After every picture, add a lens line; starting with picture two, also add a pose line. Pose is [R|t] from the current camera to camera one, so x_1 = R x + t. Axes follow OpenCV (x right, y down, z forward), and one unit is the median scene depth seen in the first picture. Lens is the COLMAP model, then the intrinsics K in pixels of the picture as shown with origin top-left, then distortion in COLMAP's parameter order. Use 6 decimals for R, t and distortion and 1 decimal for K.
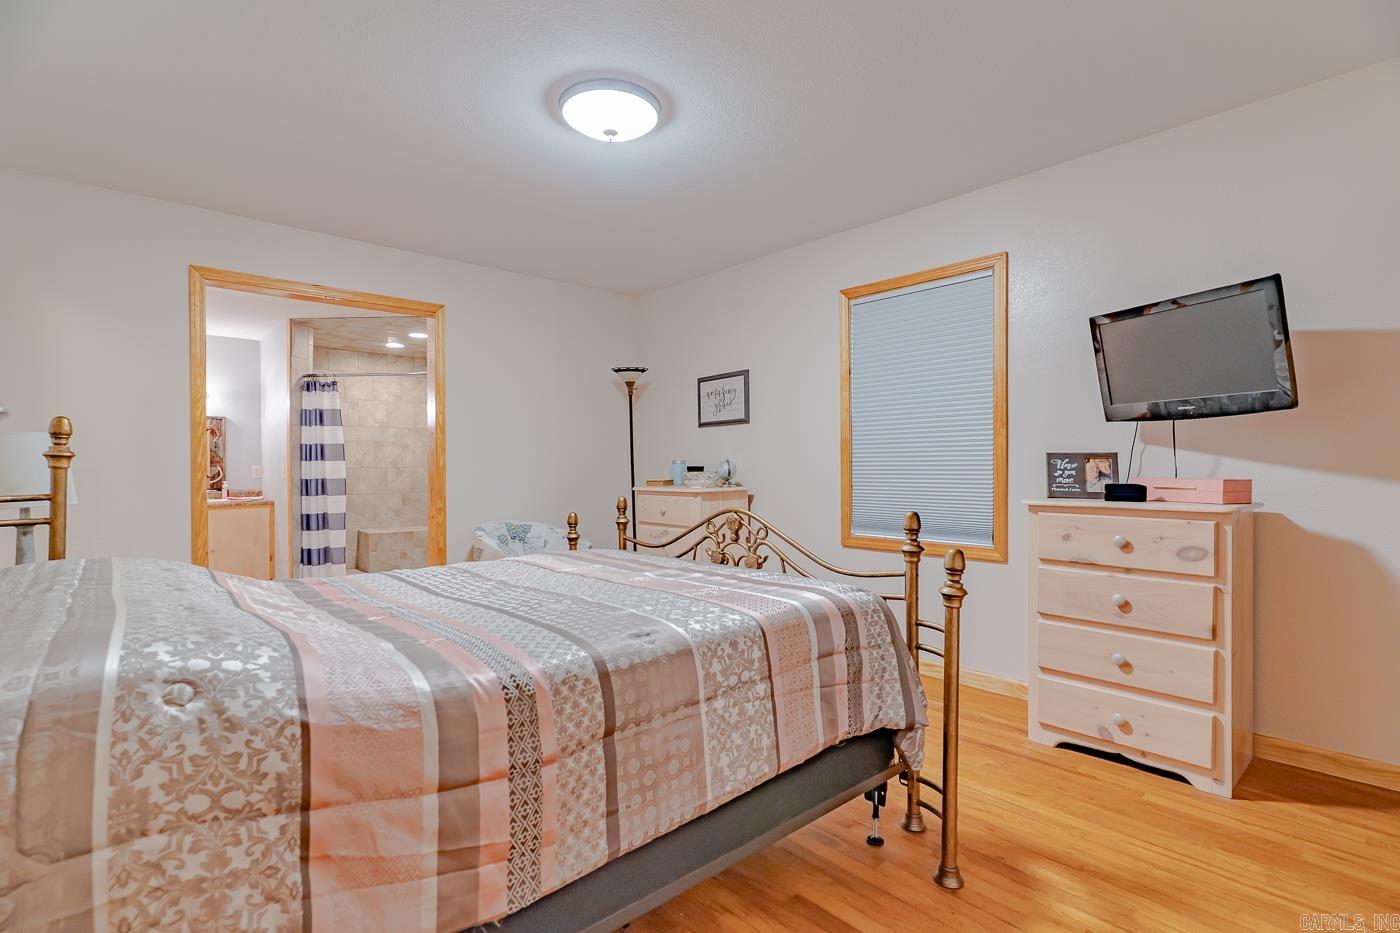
lens RADIAL K [[668.1, 0, 696.7], [0, 668.1, 471.4], [0, 0, 1]] dist [0.001521, 0.001517]
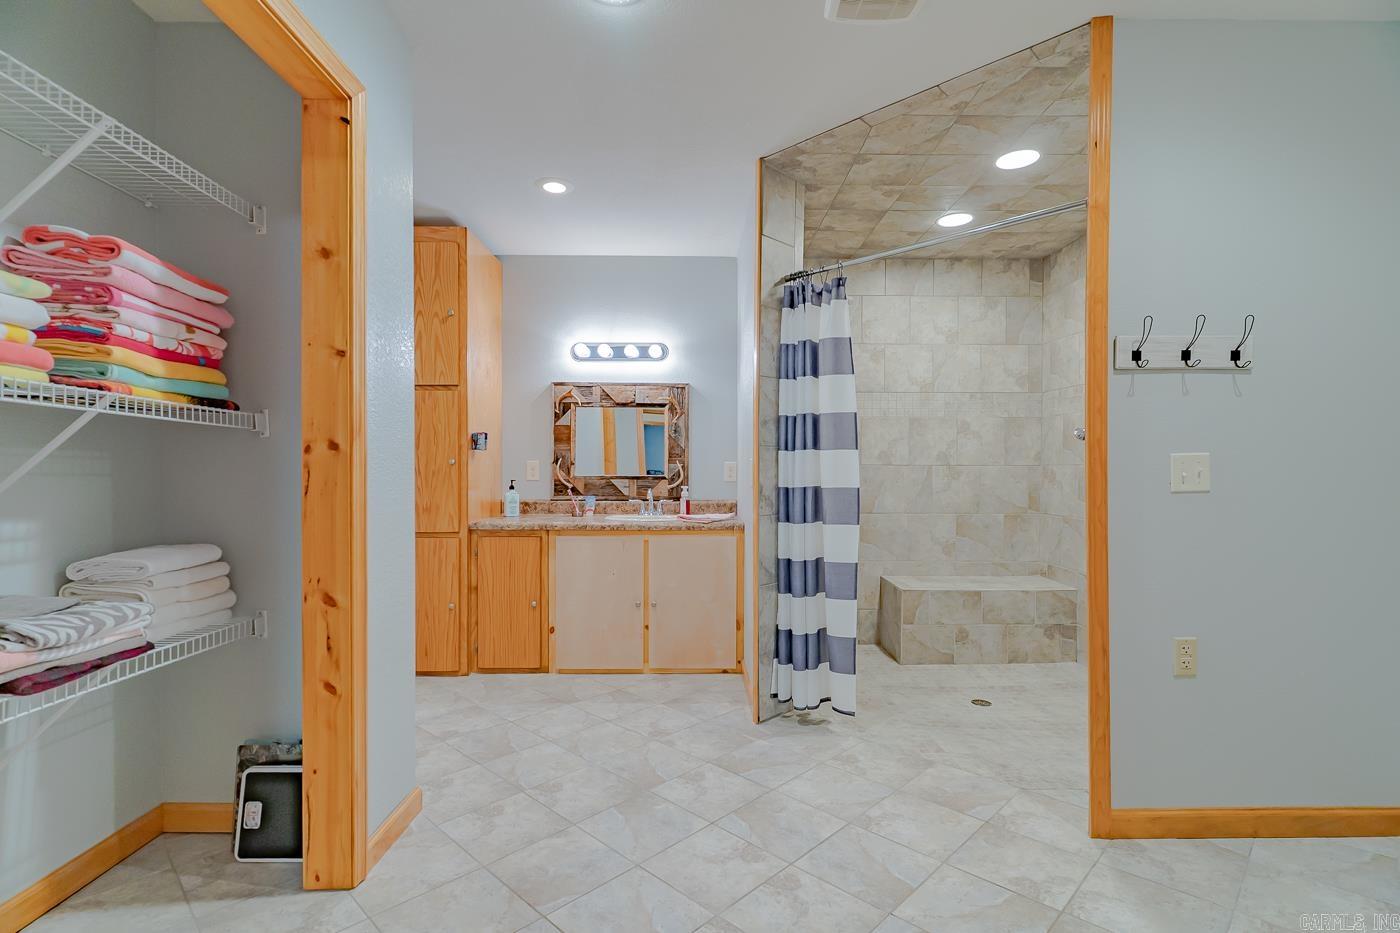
lens RADIAL K [[668.1, 0, 695.4], [0, 668.1, 477.1], [0, 0, 1]] dist [0.001521, 0.001517]
pose [[0.741227, 0.014880, -0.671090, -0.301472], [-0.009306, 0.999886, 0.011892, -0.001447], [0.671190, -0.002570, 0.741281, 0.585702]]
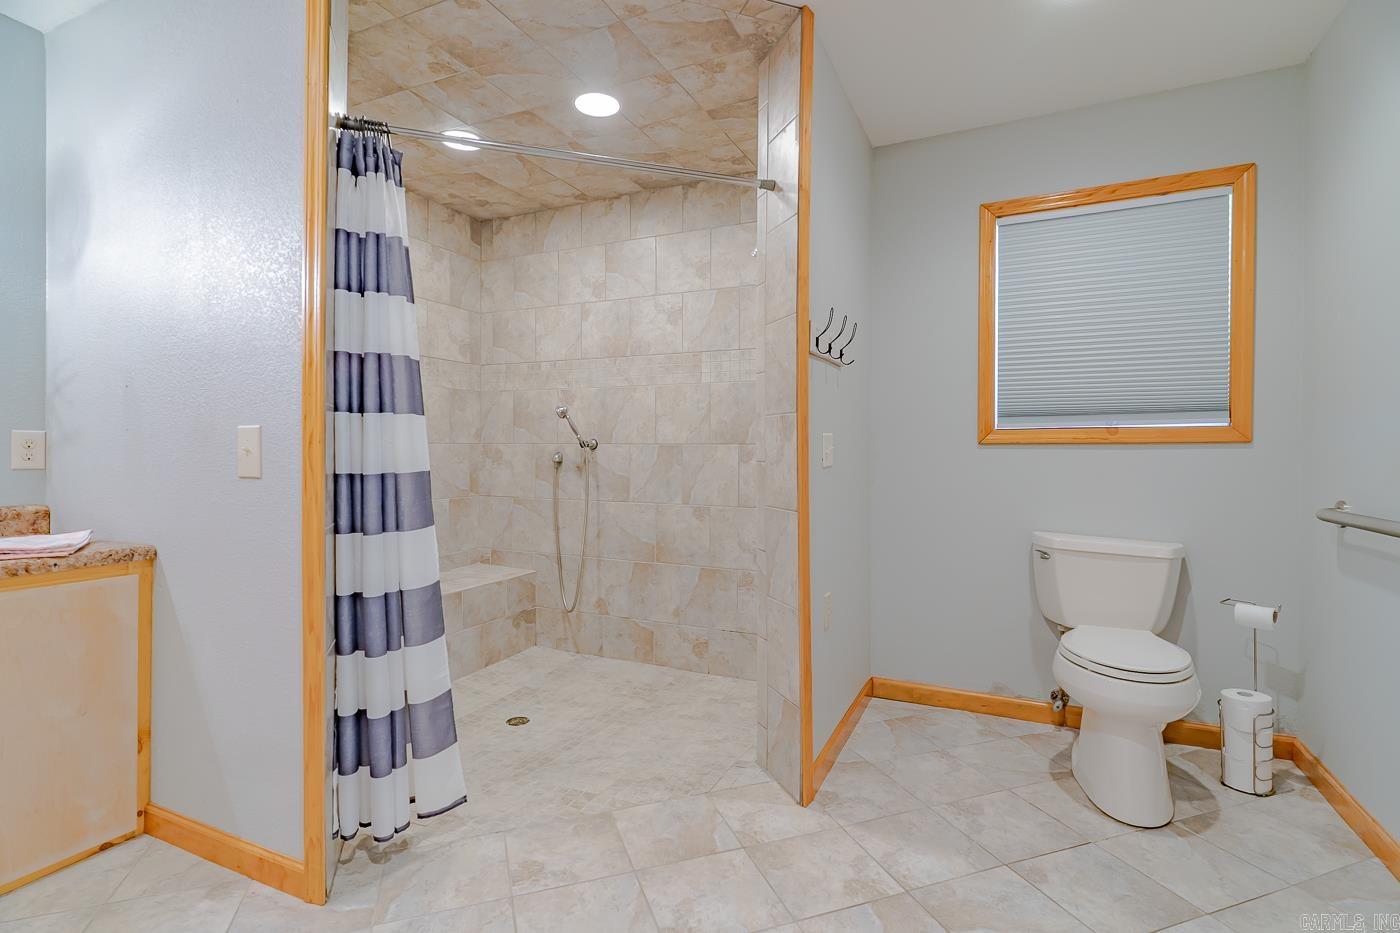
lens RADIAL K [[668.1, 0, 697.9], [0, 668.1, 454.3], [0, 0, 1]] dist [0.001521, 0.001517]
pose [[0.926779, 0.008916, 0.375502, -0.546711], [-0.007728, 0.999959, -0.004670, 0.002807], [-0.375529, 0.001426, 0.926810, 0.667127]]
